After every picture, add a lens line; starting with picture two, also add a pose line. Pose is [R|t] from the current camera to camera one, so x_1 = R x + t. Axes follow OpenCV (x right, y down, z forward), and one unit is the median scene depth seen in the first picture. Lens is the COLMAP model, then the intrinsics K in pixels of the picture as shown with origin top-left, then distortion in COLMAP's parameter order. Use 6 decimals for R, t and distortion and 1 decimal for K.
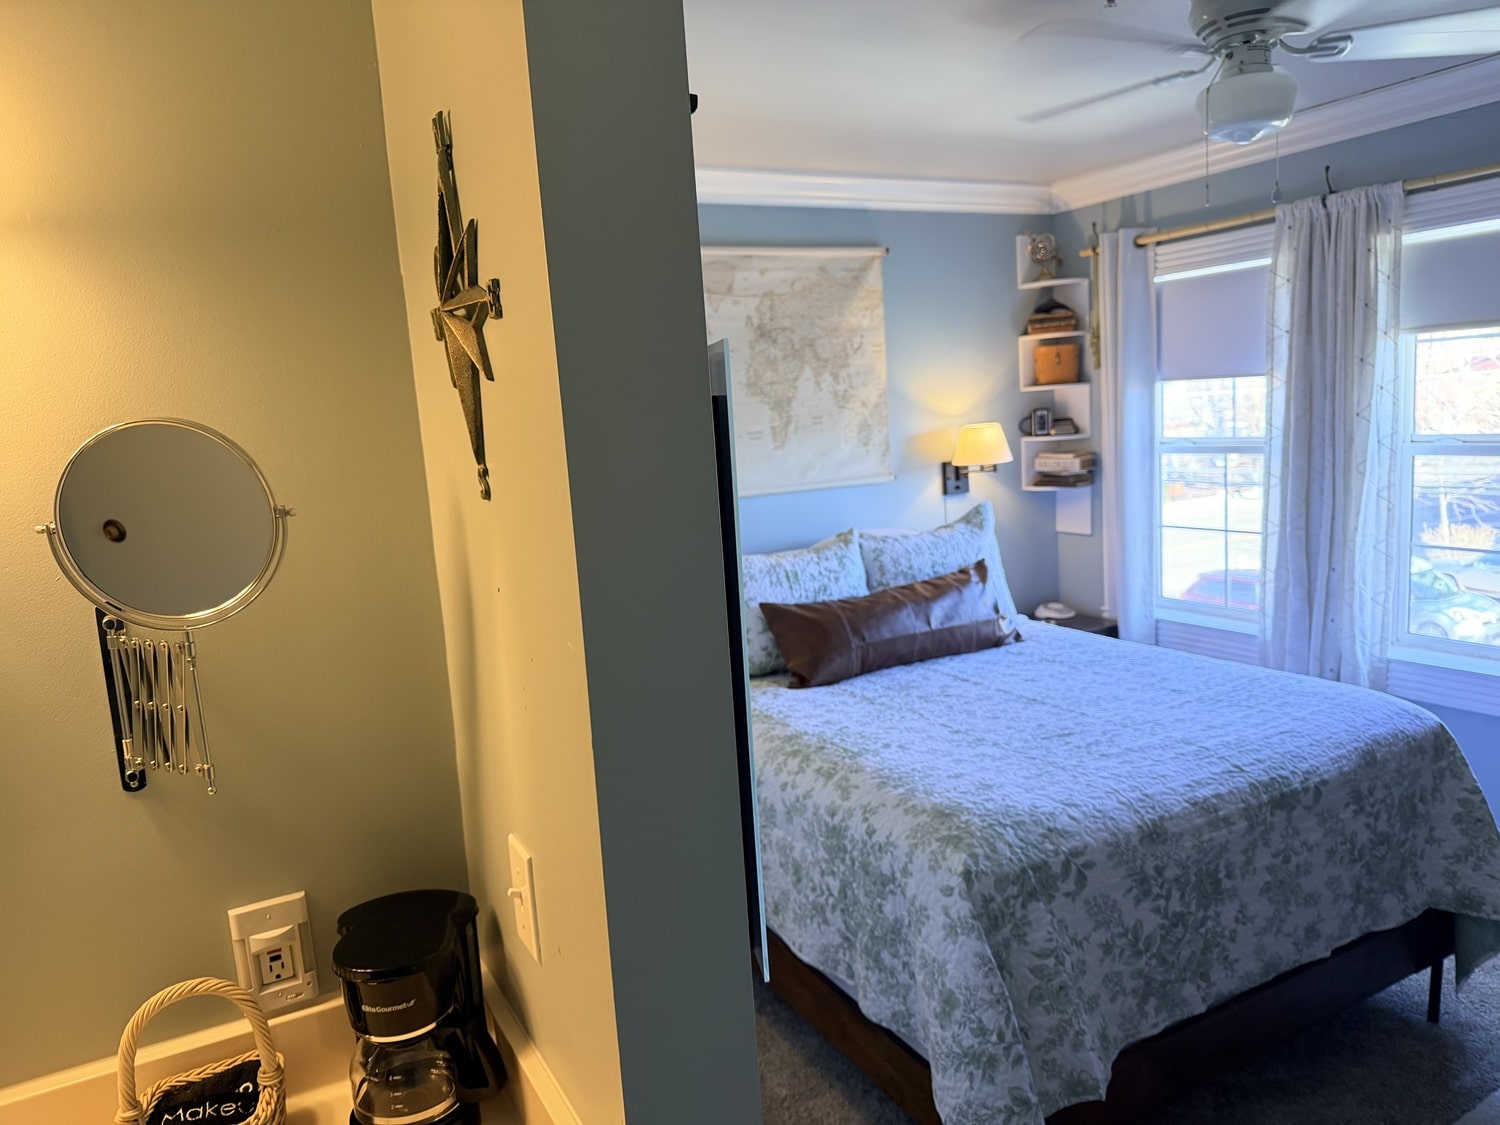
lens RADIAL K [[1040.7, 0, 750.0], [0, 1040.7, 562.5], [0, 0, 1]] dist [0.069874, -0.094900]
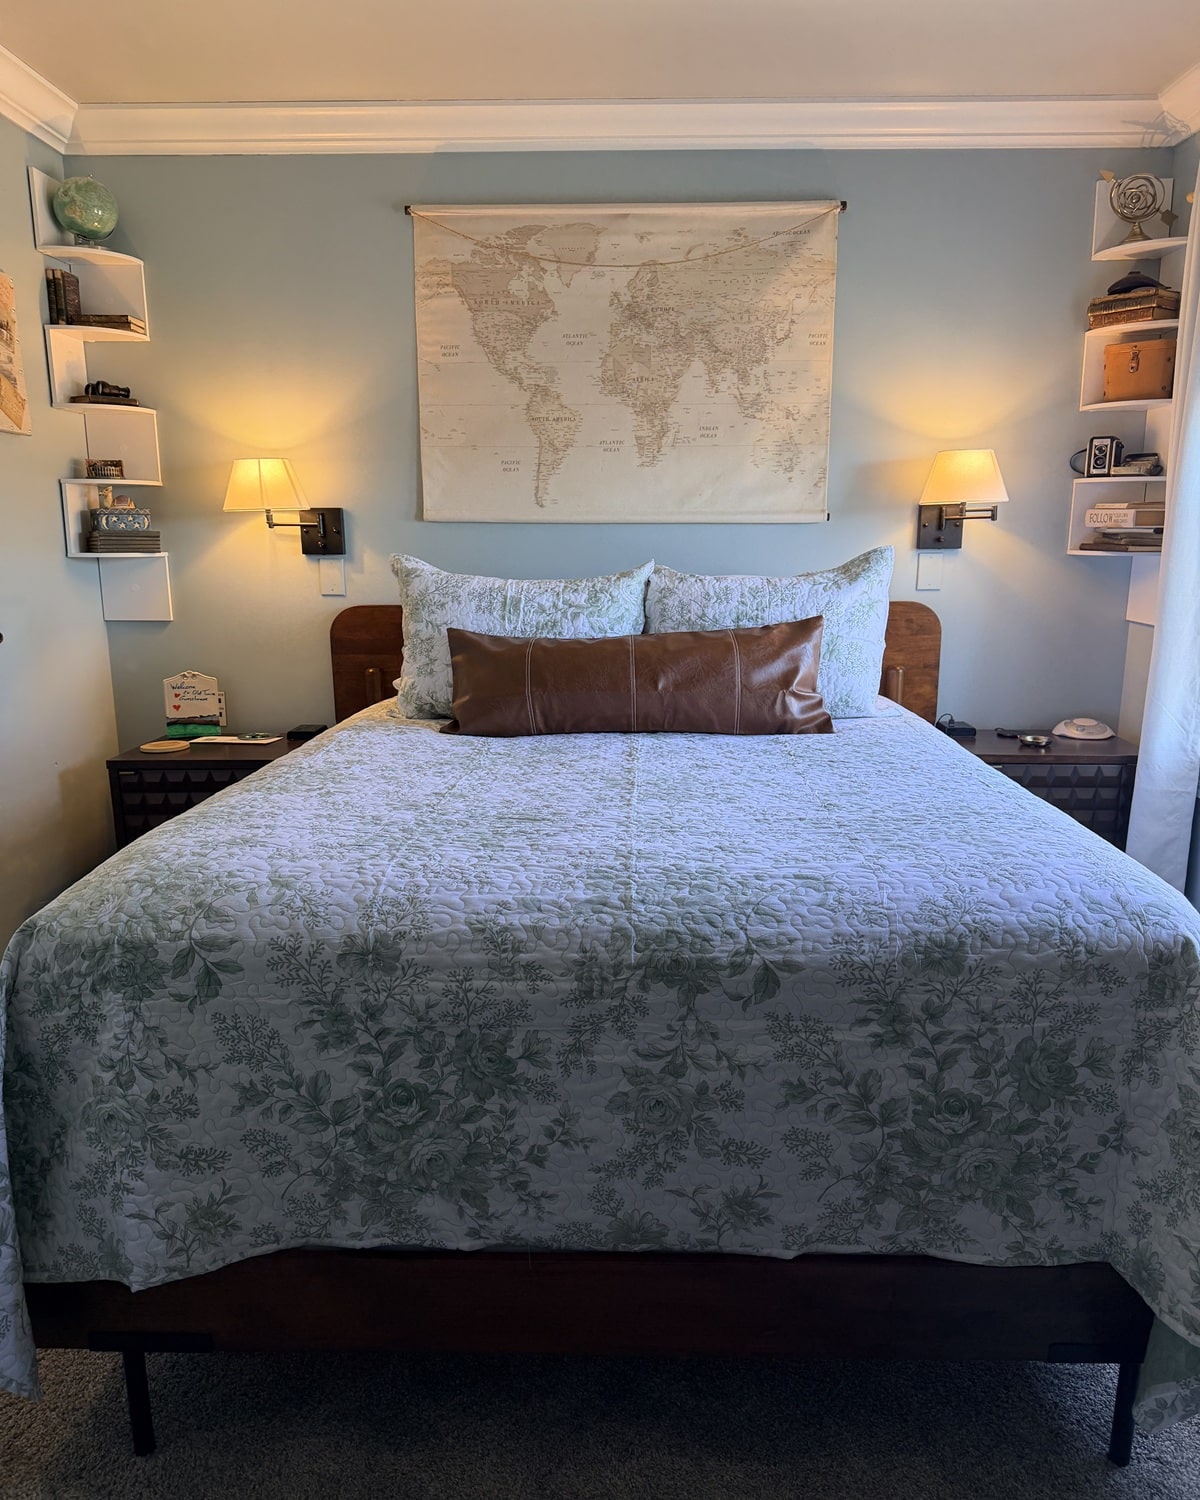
lens RADIAL K [[1069.5, 0, 600.2], [0, 1069.5, 731.8], [0, 0, 1]] dist [0.079595, -0.151738]
pose [[0.867827, 0.145742, -0.475011, 0.666381], [-0.117332, 0.989087, 0.089110, 0.038440], [0.482815, -0.021598, 0.875456, 0.405896]]
